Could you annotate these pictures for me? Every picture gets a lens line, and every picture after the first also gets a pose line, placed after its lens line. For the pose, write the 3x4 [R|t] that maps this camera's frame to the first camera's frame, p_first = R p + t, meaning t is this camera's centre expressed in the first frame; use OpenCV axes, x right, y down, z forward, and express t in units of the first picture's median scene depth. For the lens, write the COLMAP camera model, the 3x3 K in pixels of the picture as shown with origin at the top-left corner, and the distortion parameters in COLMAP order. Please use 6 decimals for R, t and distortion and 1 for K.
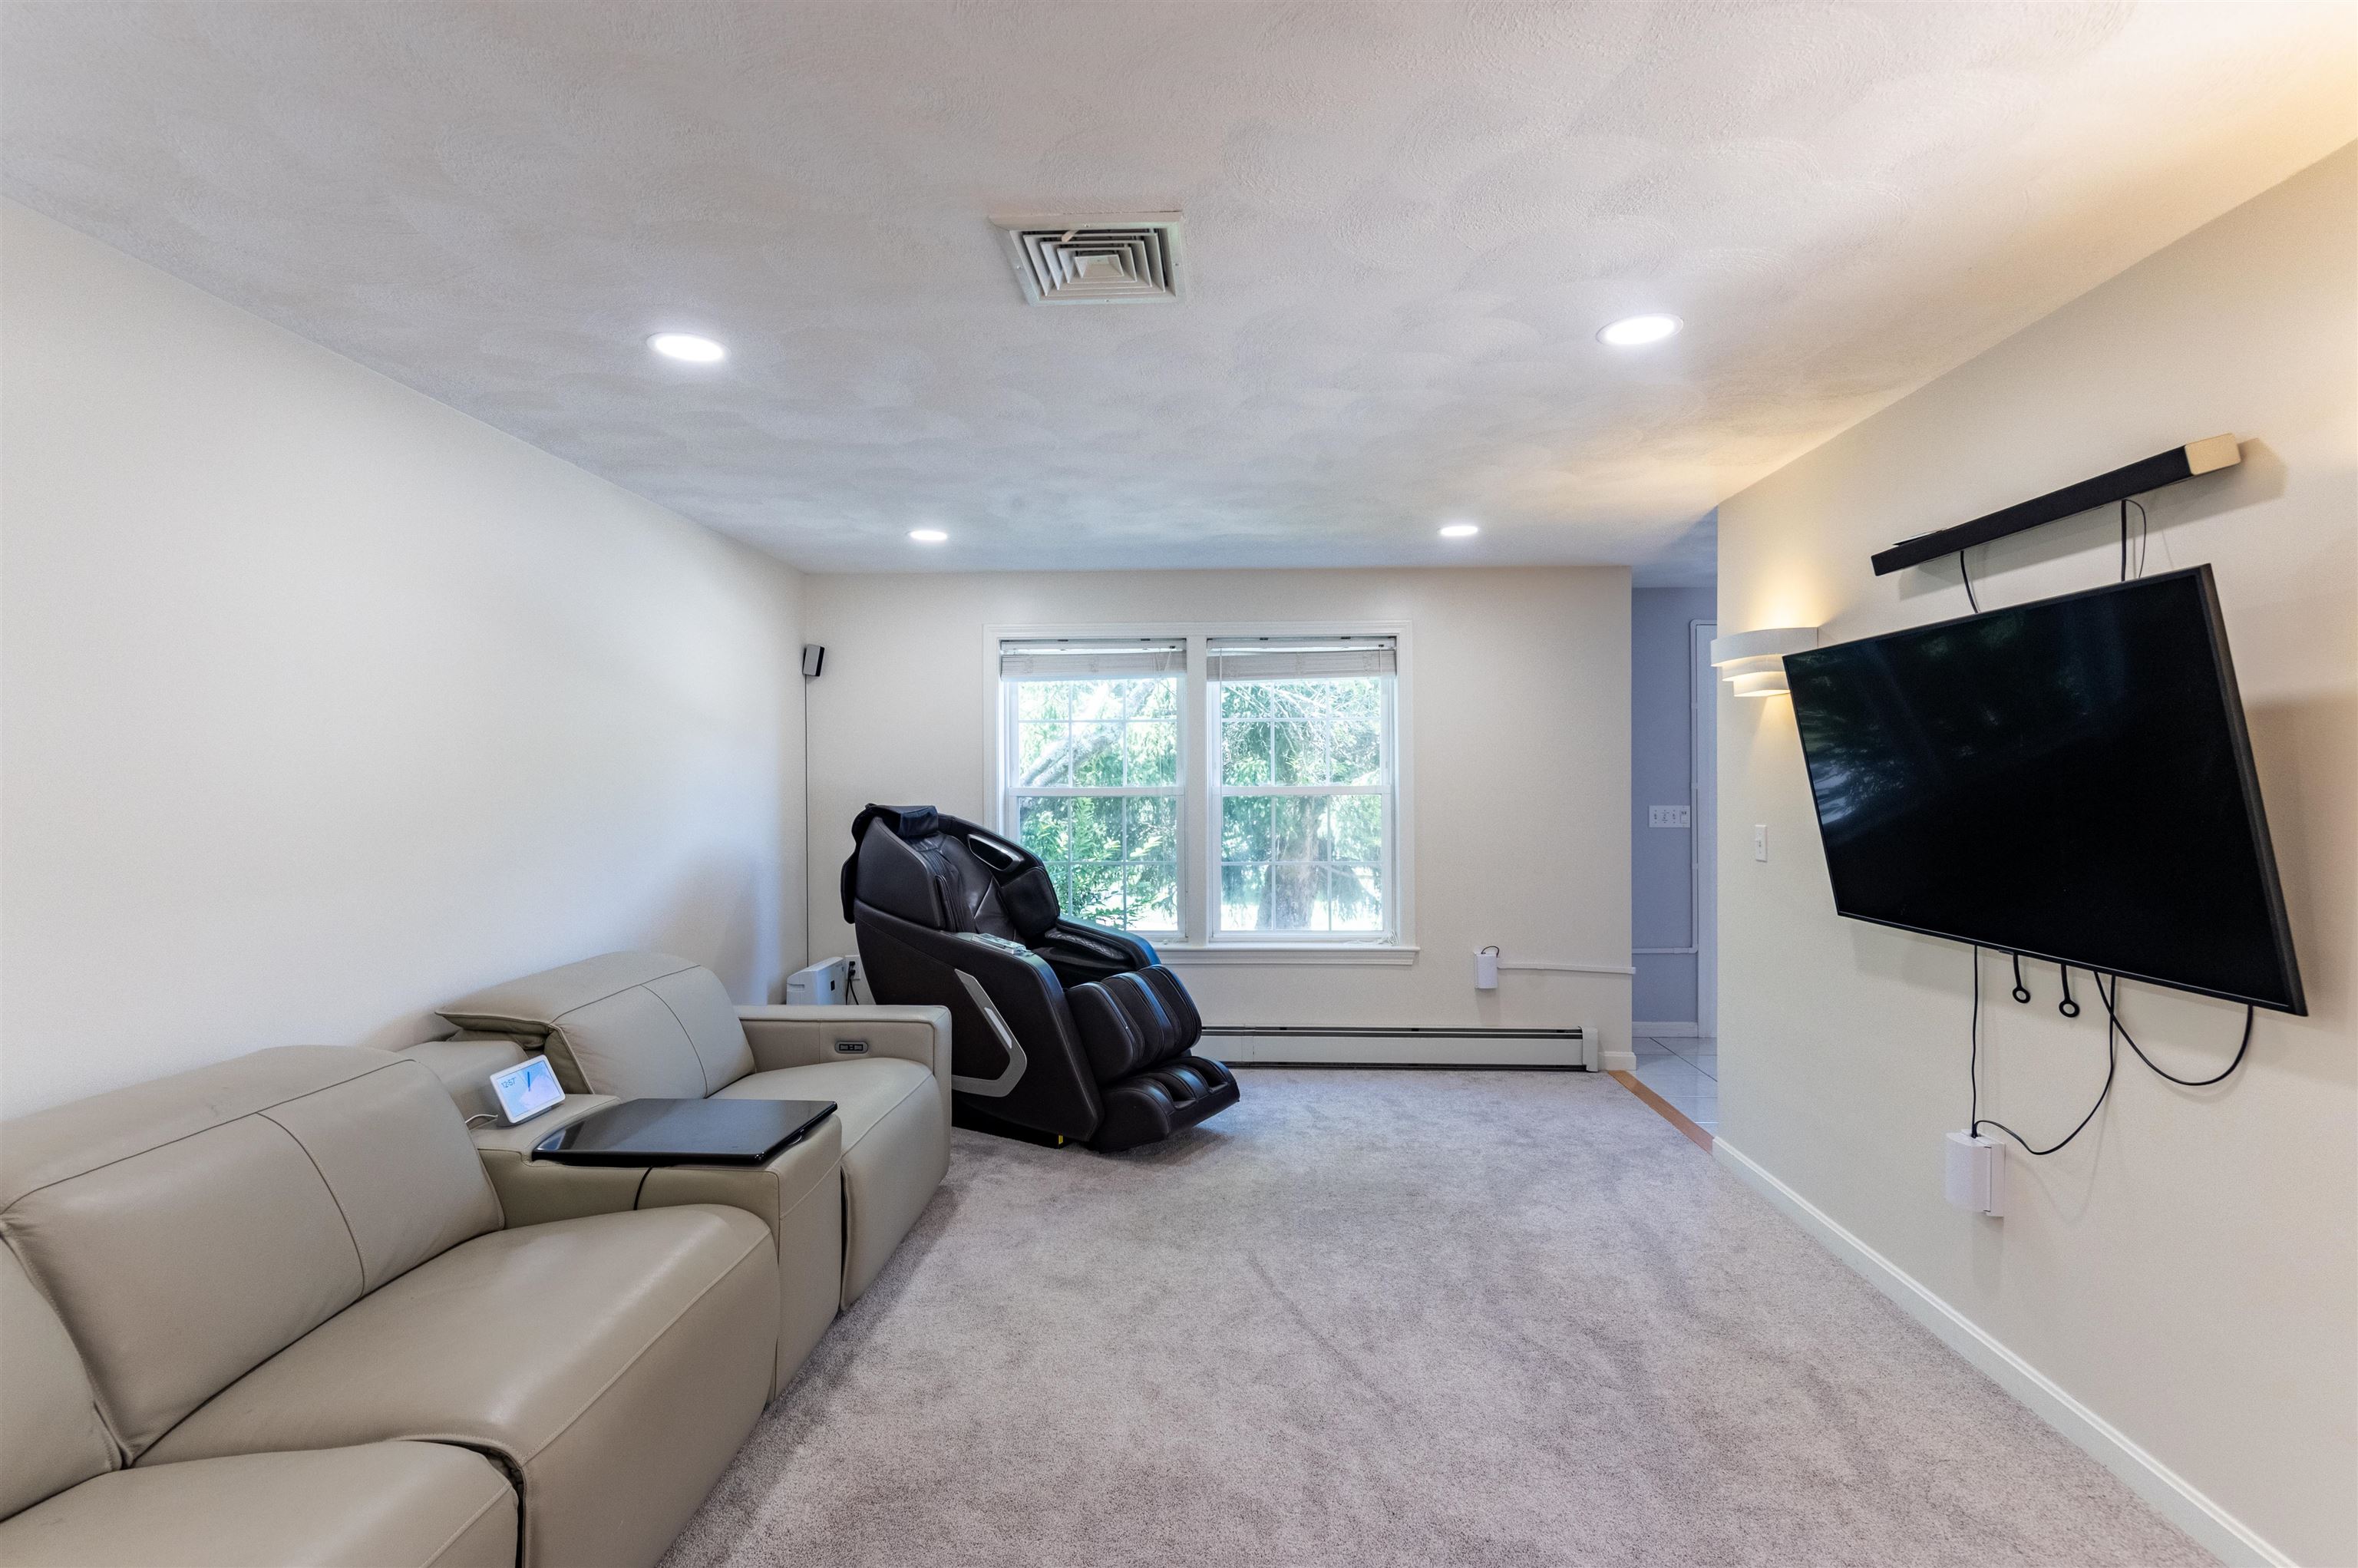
lens RADIAL K [[1066.3, 0, 1166.0], [0, 1066.3, 779.8], [0, 0, 1]] dist [0.021440, -0.012921]
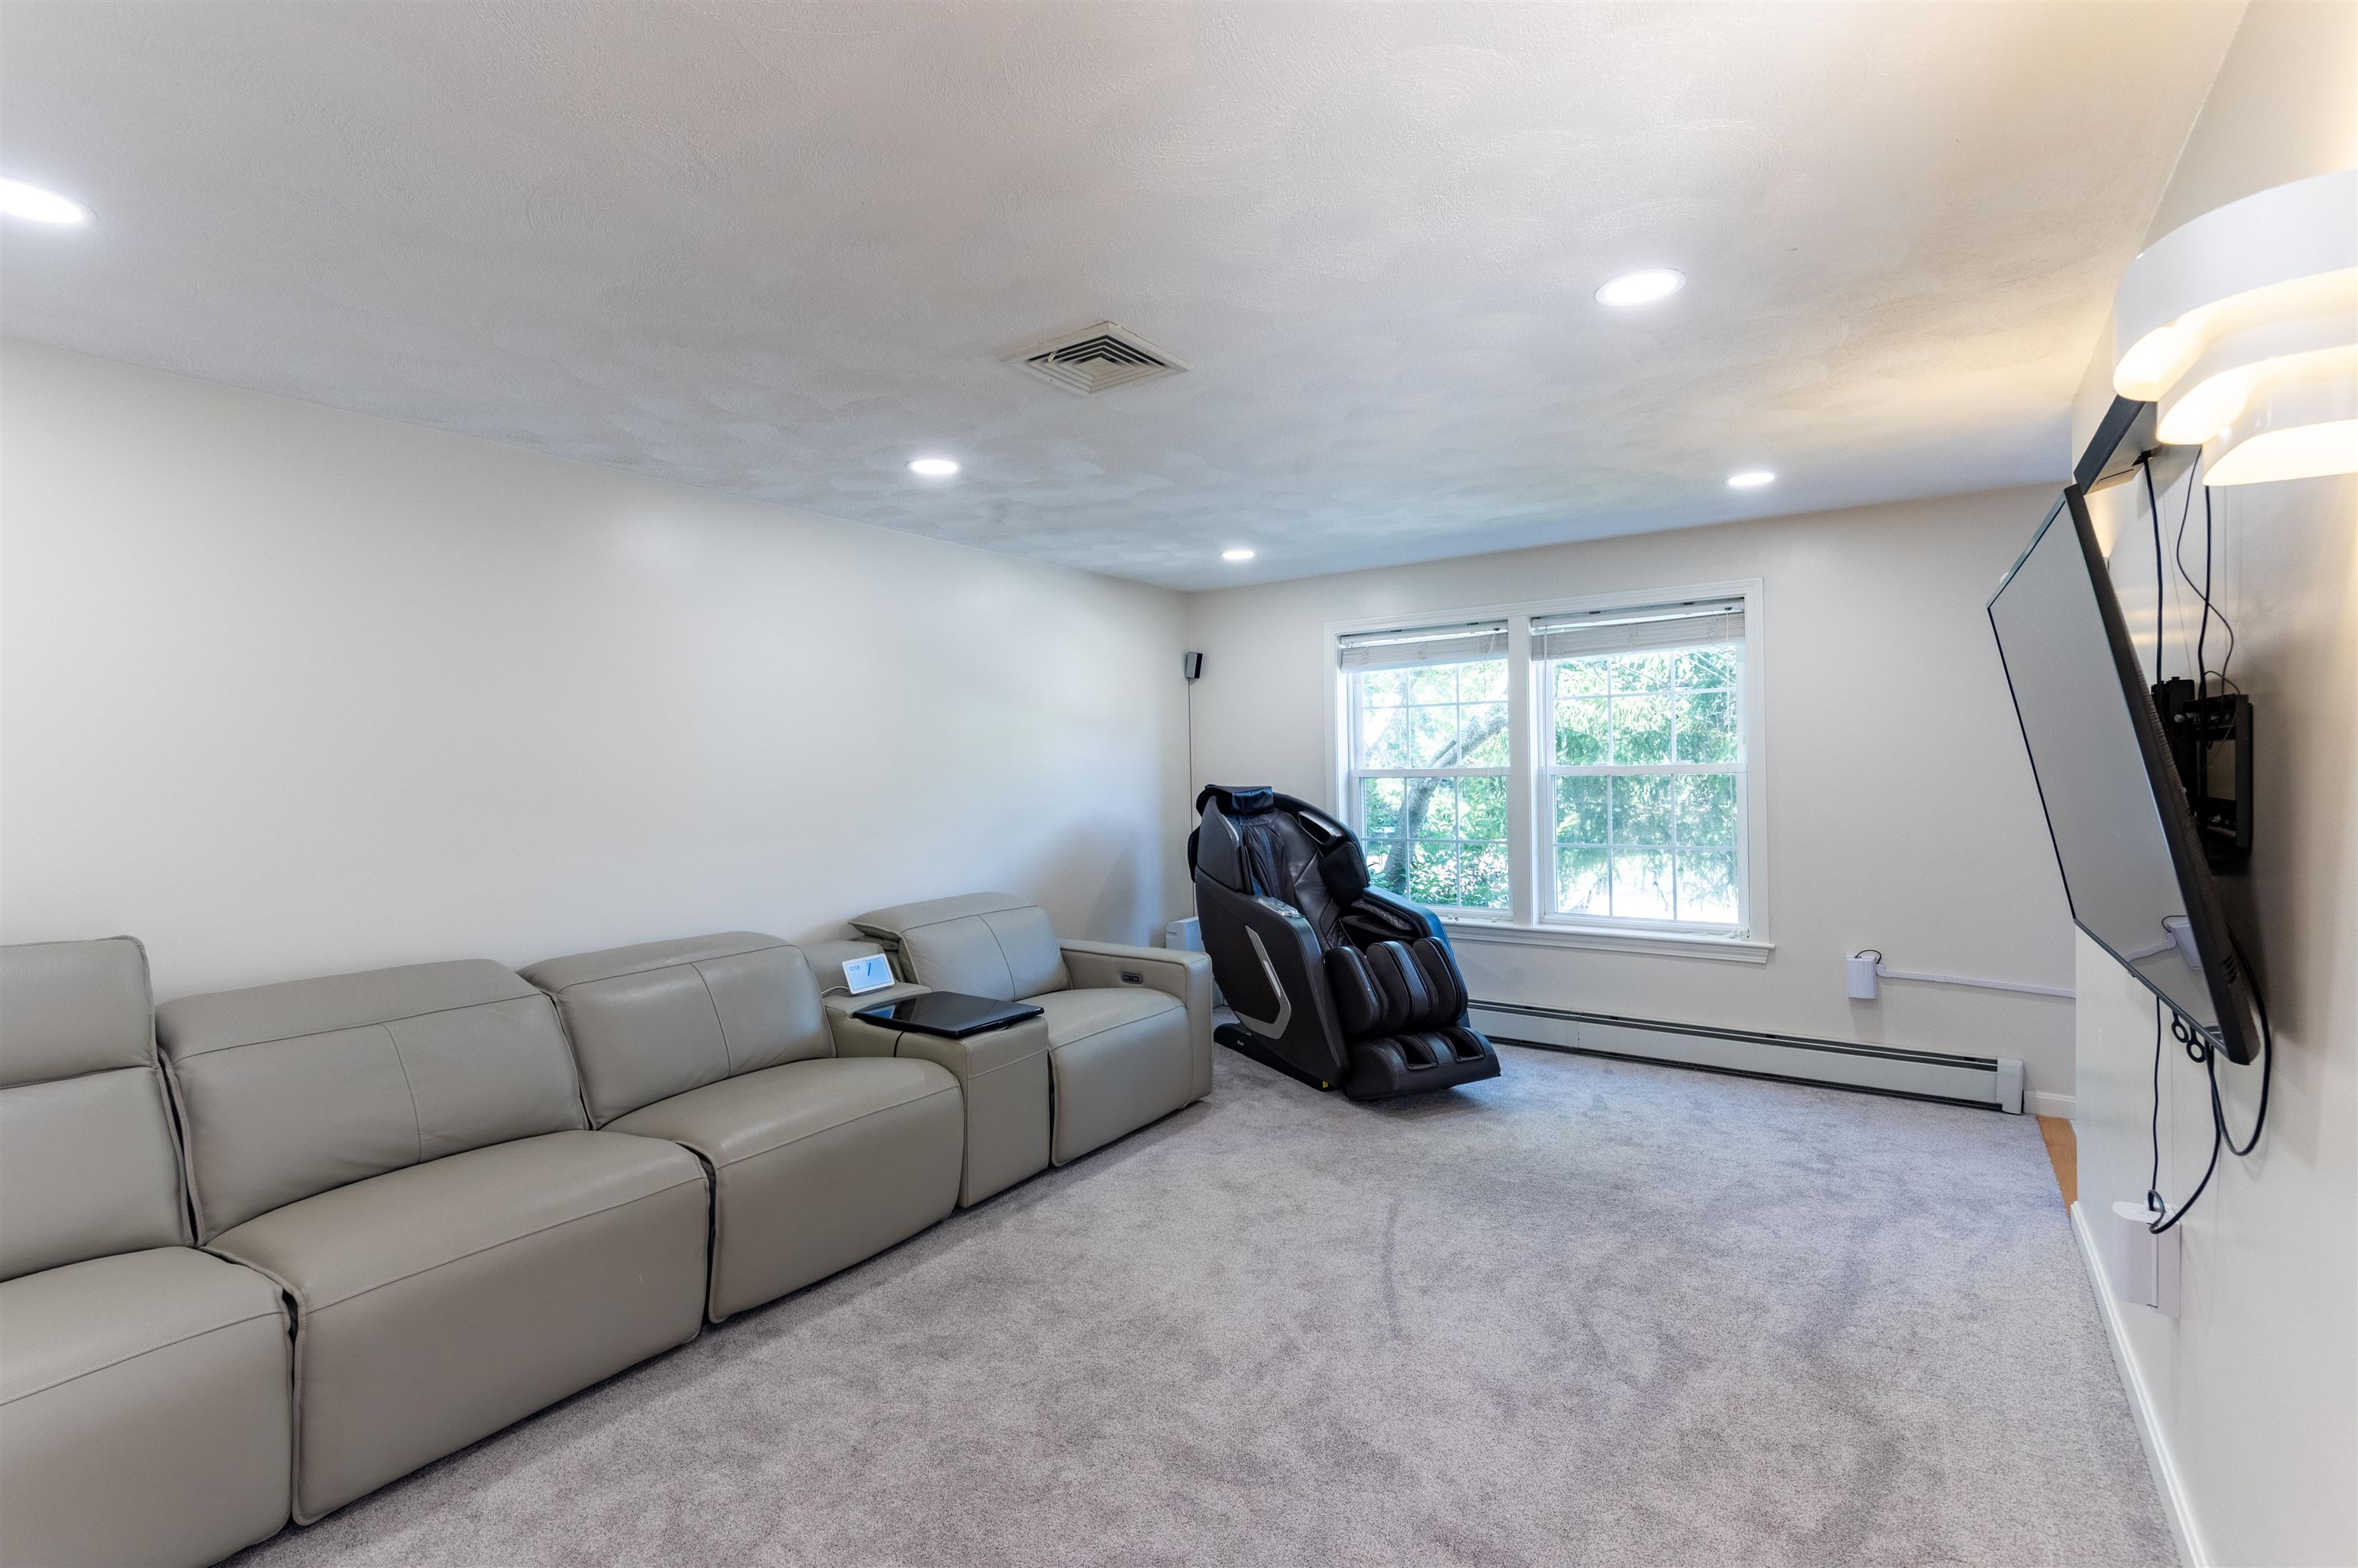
lens RADIAL K [[1048.7, 0, 1170.8], [0, 1048.7, 774.7], [0, 0, 1]] dist [0.023708, -0.020087]
pose [[0.845159, -0.006805, -0.534472, 0.360787], [0.014529, 0.999842, 0.010244, -0.001332], [0.534318, -0.016423, 0.845124, -0.013588]]
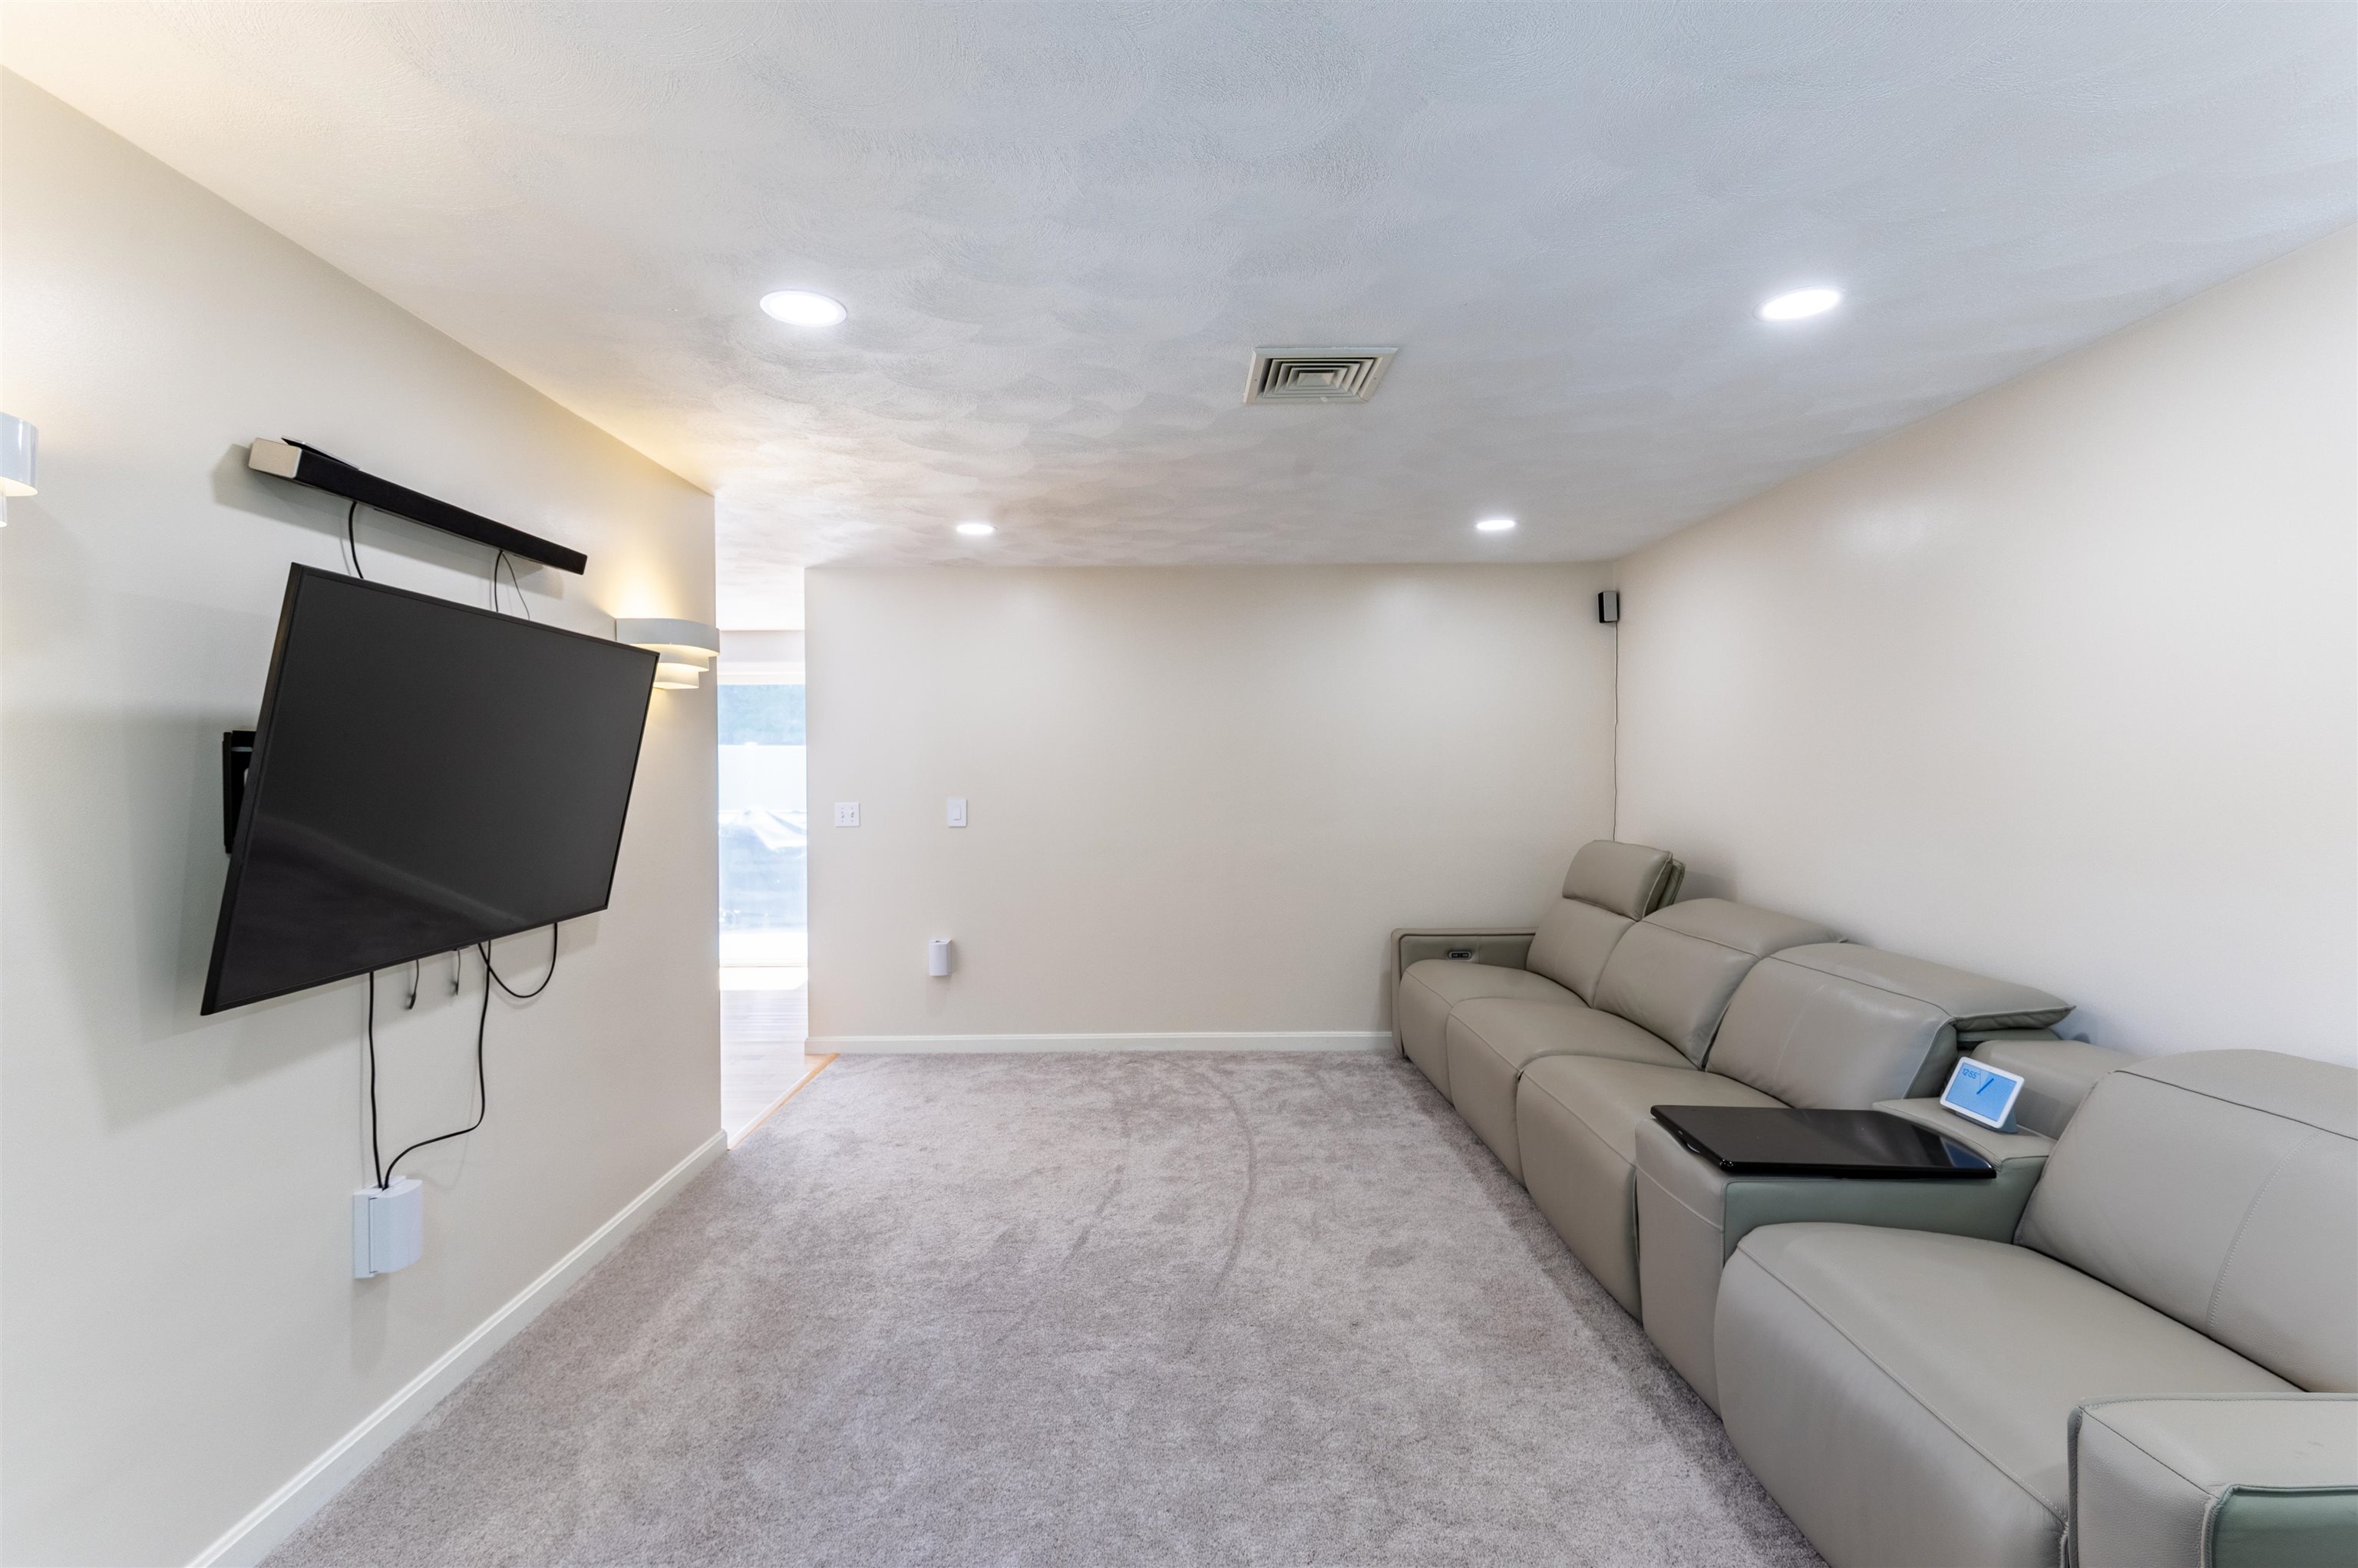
lens RADIAL K [[1066.3, 0, 1166.0], [0, 1066.3, 779.8], [0, 0, 1]] dist [0.021440, -0.012921]
pose [[-0.998394, 0.009618, -0.055825, 0.105818], [0.008995, 0.999894, 0.011406, -0.001524], [0.055929, 0.010886, -0.998375, 1.218366]]
